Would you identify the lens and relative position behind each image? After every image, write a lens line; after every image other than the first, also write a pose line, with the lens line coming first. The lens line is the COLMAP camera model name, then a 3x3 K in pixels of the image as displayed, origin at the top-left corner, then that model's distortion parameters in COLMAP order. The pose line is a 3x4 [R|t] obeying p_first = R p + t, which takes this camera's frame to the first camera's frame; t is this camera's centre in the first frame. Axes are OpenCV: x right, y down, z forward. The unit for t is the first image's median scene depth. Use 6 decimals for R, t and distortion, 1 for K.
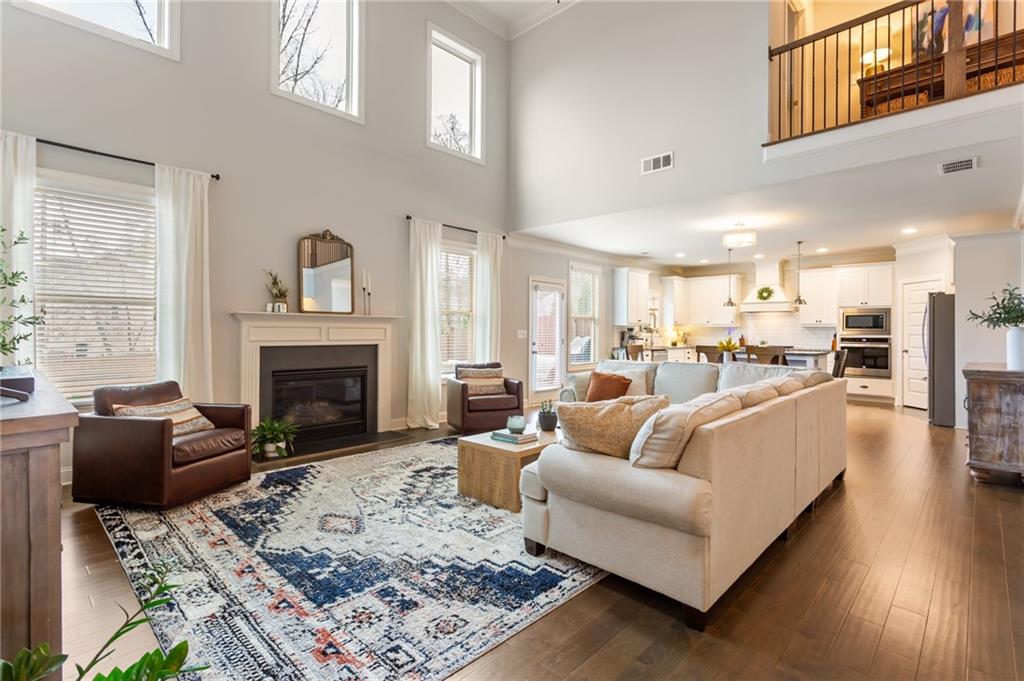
lens RADIAL K [[492.2, 0, 510.4], [0, 492.2, 333.5], [0, 0, 1]] dist [0.004774, 0.001047]
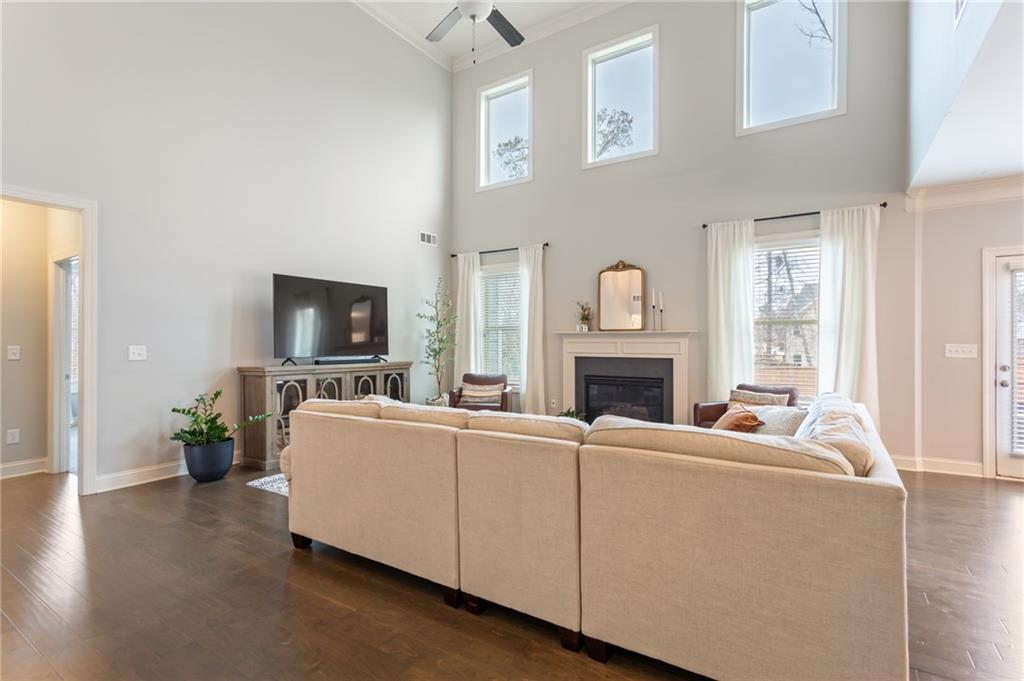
lens RADIAL K [[492.2, 0, 516.5], [0, 492.2, 345.7], [0, 0, 1]] dist [0.004774, 0.001047]
pose [[0.185963, -0.002364, -0.982554, 1.012731], [-0.006778, 0.999970, -0.003689, 0.002500], [0.982533, 0.007346, 0.185941, 0.715439]]
